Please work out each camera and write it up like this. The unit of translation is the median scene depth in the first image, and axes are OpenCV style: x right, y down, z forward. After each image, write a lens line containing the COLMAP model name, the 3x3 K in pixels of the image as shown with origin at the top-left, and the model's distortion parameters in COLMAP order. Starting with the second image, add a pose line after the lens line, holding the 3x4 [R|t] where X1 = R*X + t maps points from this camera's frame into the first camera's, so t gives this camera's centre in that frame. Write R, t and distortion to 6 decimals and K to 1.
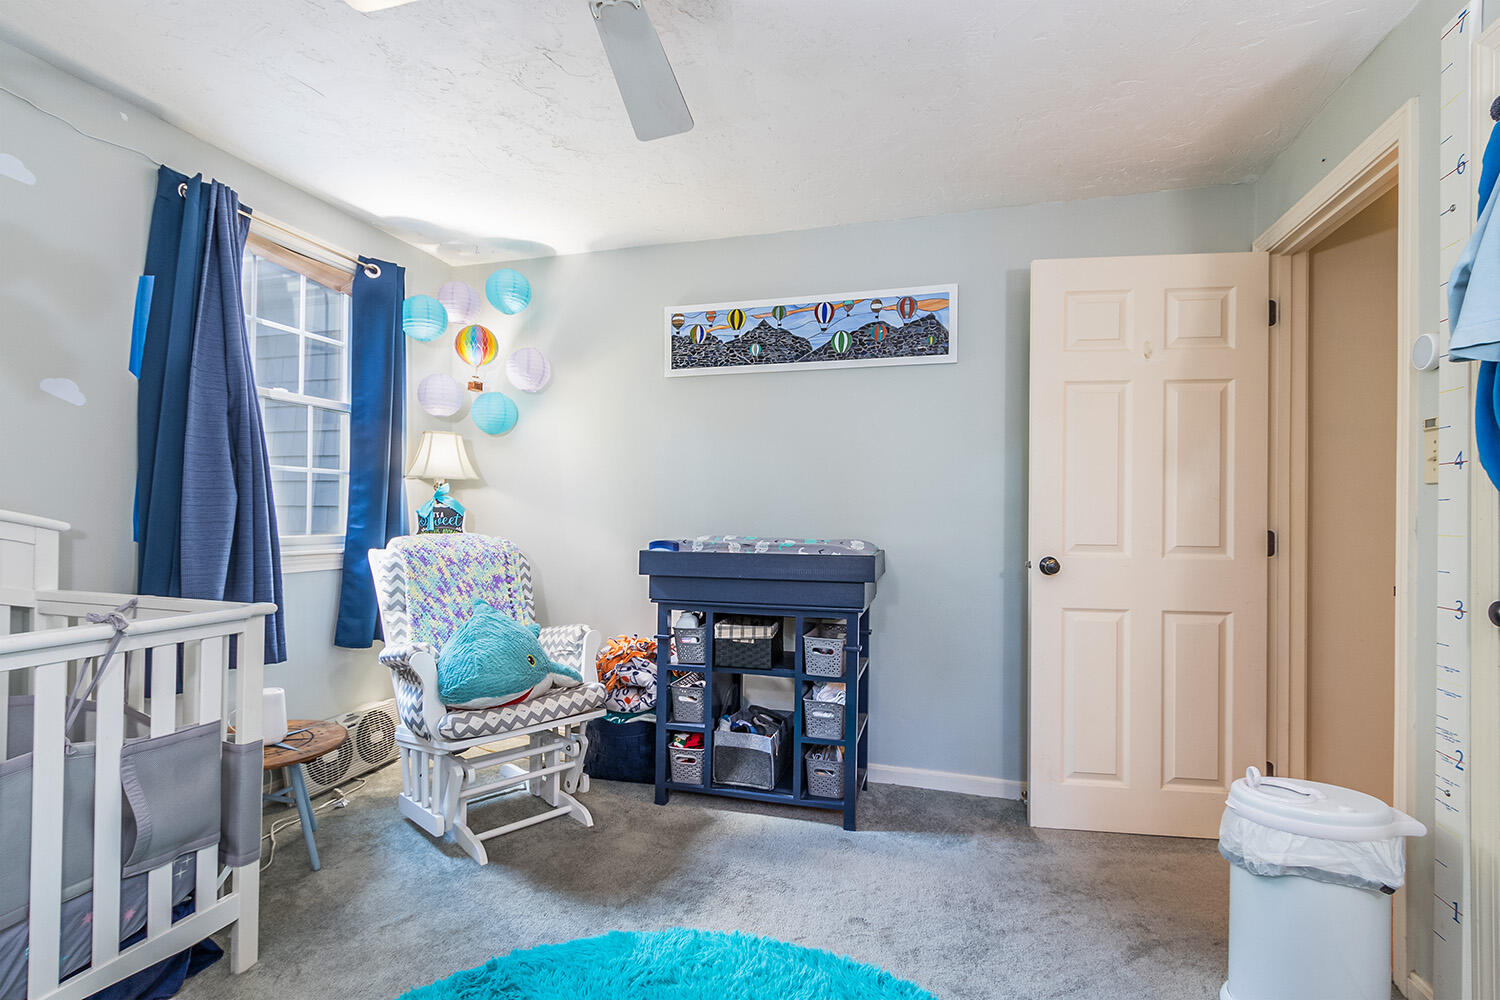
lens RADIAL K [[687.0, 0, 744.7], [0, 687.0, 508.5], [0, 0, 1]] dist [0.003151, -0.000691]
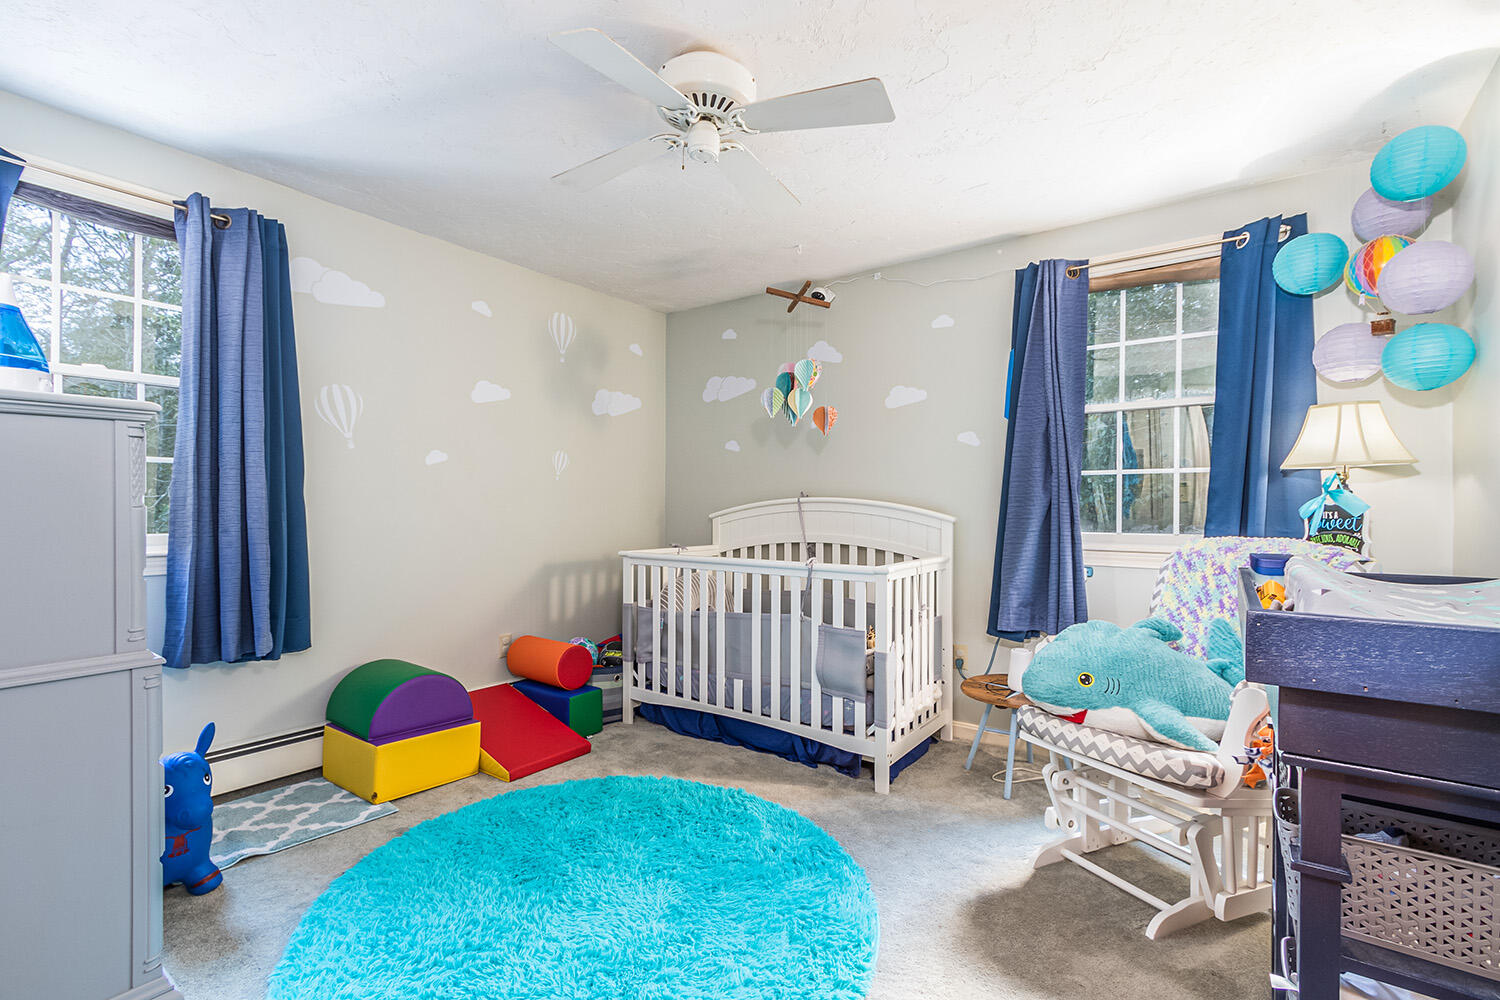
lens RADIAL K [[687.0, 0, 743.7], [0, 687.0, 499.9], [0, 0, 1]] dist [0.003151, -0.000691]
pose [[-0.331773, -0.031212, -0.942843, 0.605192], [-0.006712, 0.999505, -0.030725, 0.025179], [0.943335, -0.003865, -0.331819, 0.826251]]
